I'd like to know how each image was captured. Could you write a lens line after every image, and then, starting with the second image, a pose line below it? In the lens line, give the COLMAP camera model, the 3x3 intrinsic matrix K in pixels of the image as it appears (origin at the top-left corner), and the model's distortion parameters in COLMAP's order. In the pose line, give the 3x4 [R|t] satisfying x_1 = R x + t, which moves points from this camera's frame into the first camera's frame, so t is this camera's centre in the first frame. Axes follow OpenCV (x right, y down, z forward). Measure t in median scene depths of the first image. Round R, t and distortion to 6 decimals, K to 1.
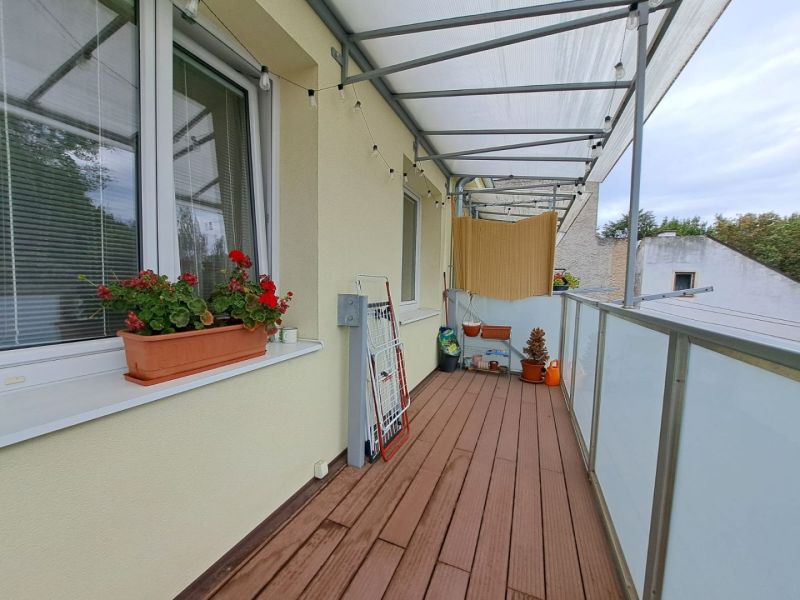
lens RADIAL K [[317.6, 0, 389.7], [0, 317.6, 304.4], [0, 0, 1]] dist [-0.001346, -0.000588]
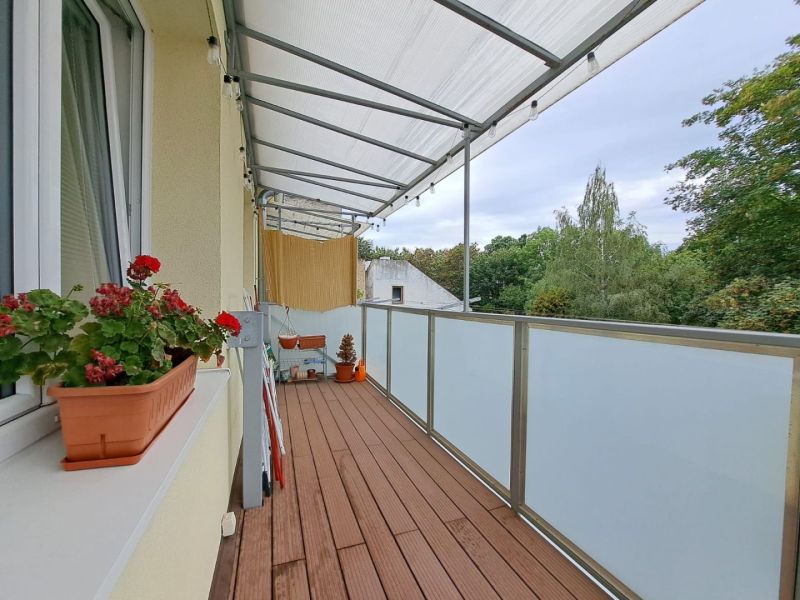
lens RADIAL K [[317.6, 0, 389.7], [0, 317.6, 304.4], [0, 0, 1]] dist [-0.001346, -0.000588]
pose [[0.730668, -0.029075, 0.682113, -0.214172], [0.054490, 0.998389, -0.015813, -0.007640], [-0.680555, 0.048722, 0.731076, 0.039242]]
